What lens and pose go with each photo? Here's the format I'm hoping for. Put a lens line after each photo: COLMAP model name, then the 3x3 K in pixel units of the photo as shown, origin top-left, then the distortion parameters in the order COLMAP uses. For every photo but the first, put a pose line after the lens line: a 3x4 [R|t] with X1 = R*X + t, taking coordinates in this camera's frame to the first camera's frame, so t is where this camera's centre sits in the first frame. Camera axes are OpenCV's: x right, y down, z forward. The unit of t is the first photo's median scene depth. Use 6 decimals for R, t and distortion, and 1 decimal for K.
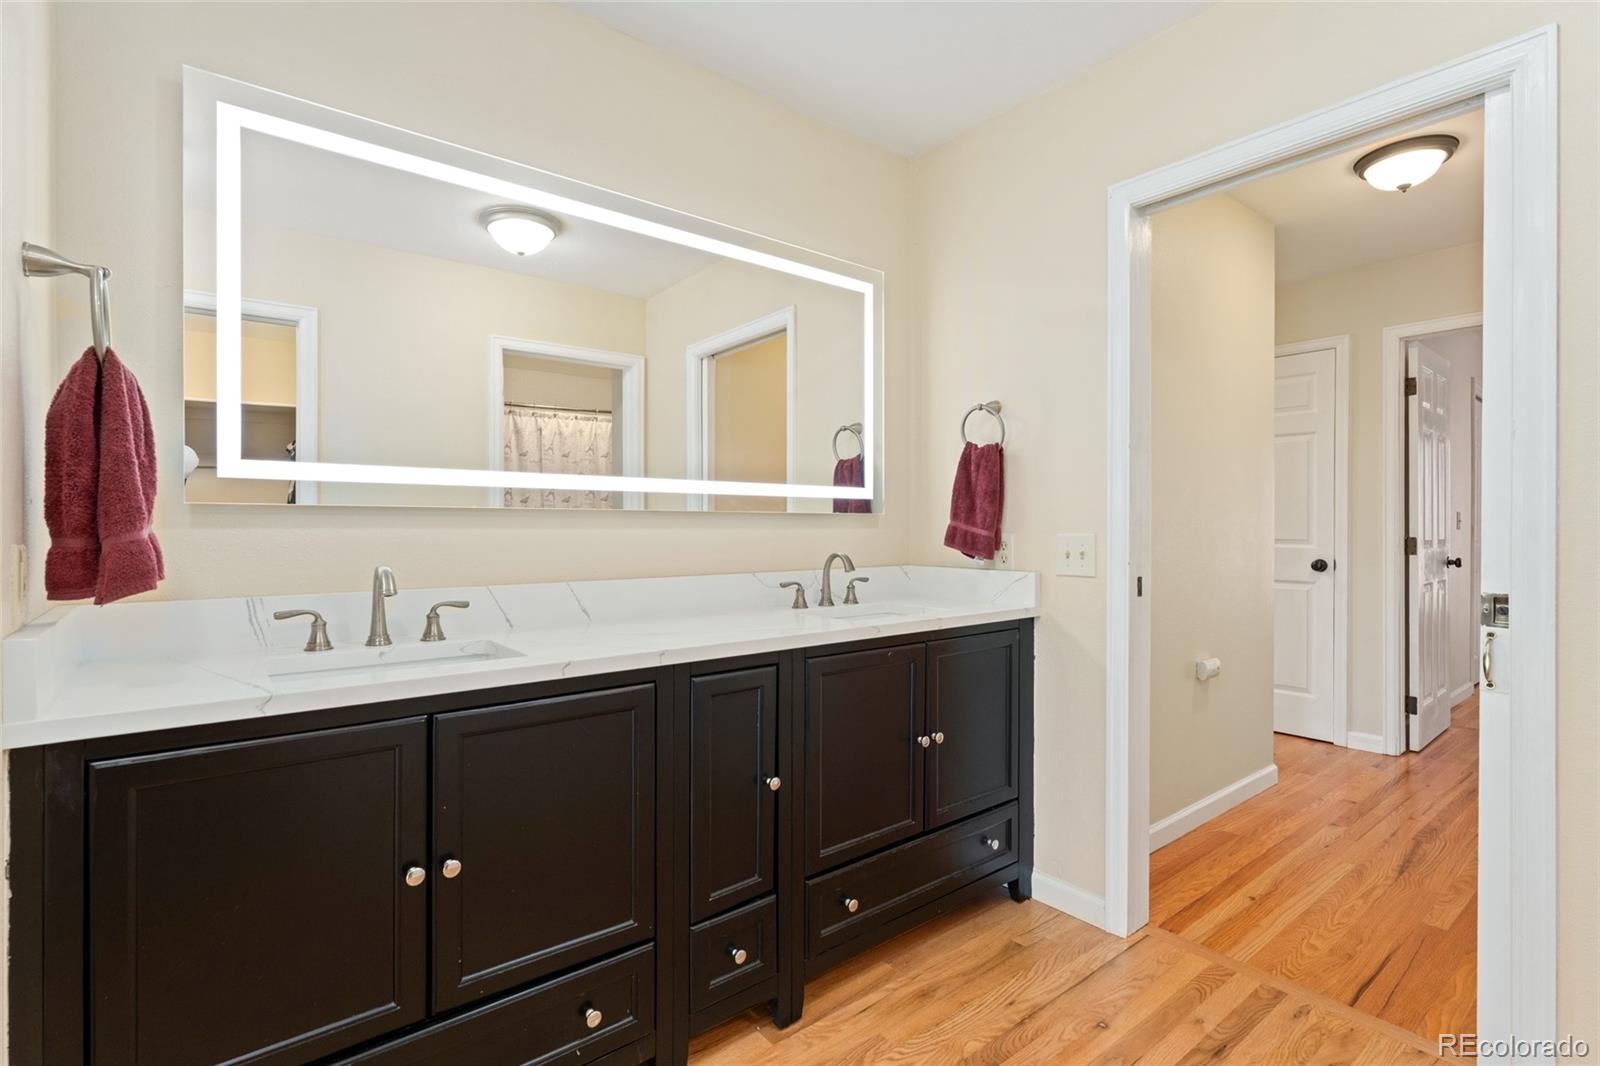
lens RADIAL K [[685.2, 0, 796.1], [0, 685.2, 523.3], [0, 0, 1]] dist [-0.000441, -0.000243]
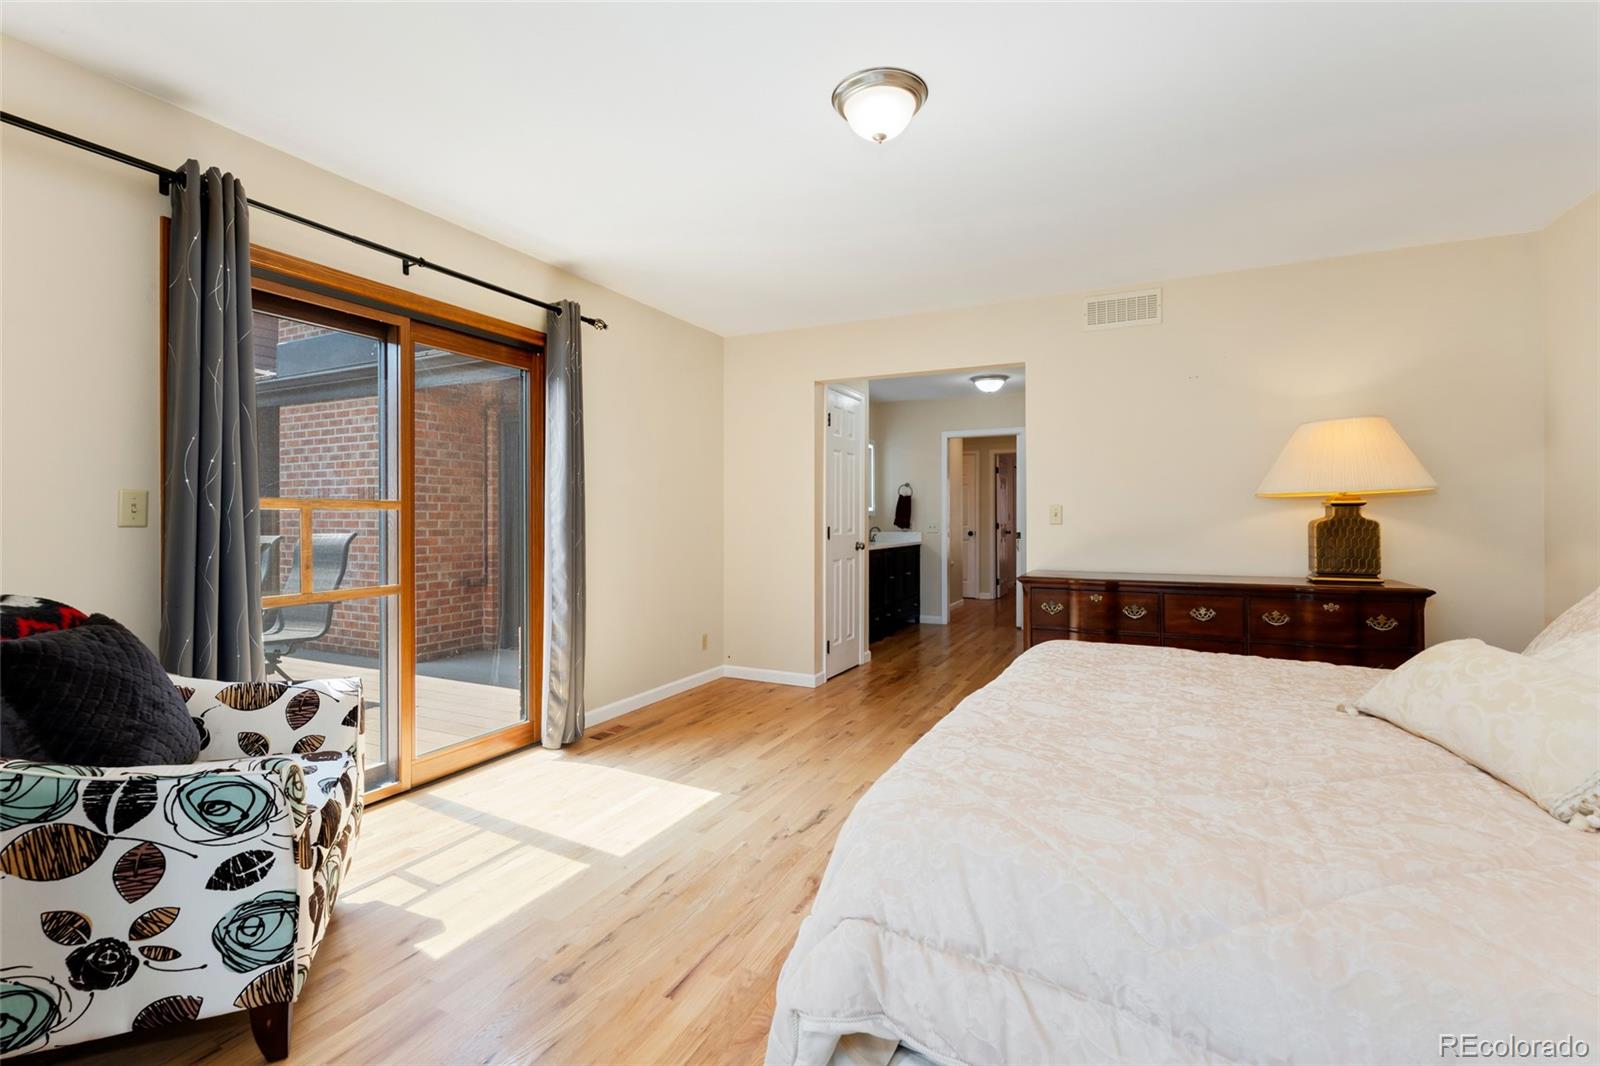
lens RADIAL K [[685.2, 0, 796.1], [0, 685.2, 523.3], [0, 0, 1]] dist [-0.000441, -0.000243]
pose [[0.895126, -0.006750, 0.445763, -1.078801], [0.004336, 0.999970, 0.006433, 0.000459], [-0.445793, -0.003826, 0.895128, -1.135424]]
